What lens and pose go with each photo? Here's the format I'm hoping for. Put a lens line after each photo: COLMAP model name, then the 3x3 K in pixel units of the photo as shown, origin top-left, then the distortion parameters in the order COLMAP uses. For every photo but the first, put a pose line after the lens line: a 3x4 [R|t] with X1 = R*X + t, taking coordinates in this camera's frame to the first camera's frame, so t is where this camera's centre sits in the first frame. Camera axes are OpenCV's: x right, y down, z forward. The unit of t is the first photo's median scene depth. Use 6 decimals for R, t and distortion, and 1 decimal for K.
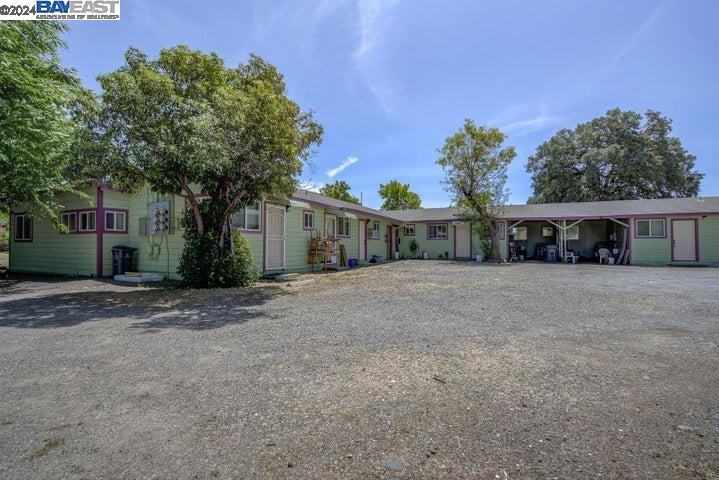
lens RADIAL K [[341.9, 0, 370.2], [0, 341.9, 248.8], [0, 0, 1]] dist [0.004570, -0.000751]
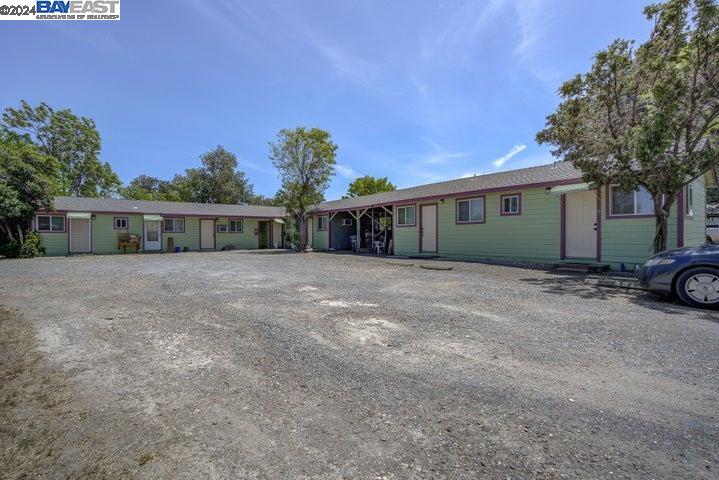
lens RADIAL K [[341.9, 0, 358.8], [0, 341.9, 238.5], [0, 0, 1]] dist [0.004570, -0.000751]
pose [[0.846690, -0.006538, -0.532046, 1.090482], [0.010432, 0.999936, 0.004315, -0.004960], [0.531984, -0.009204, 0.846704, 0.161790]]
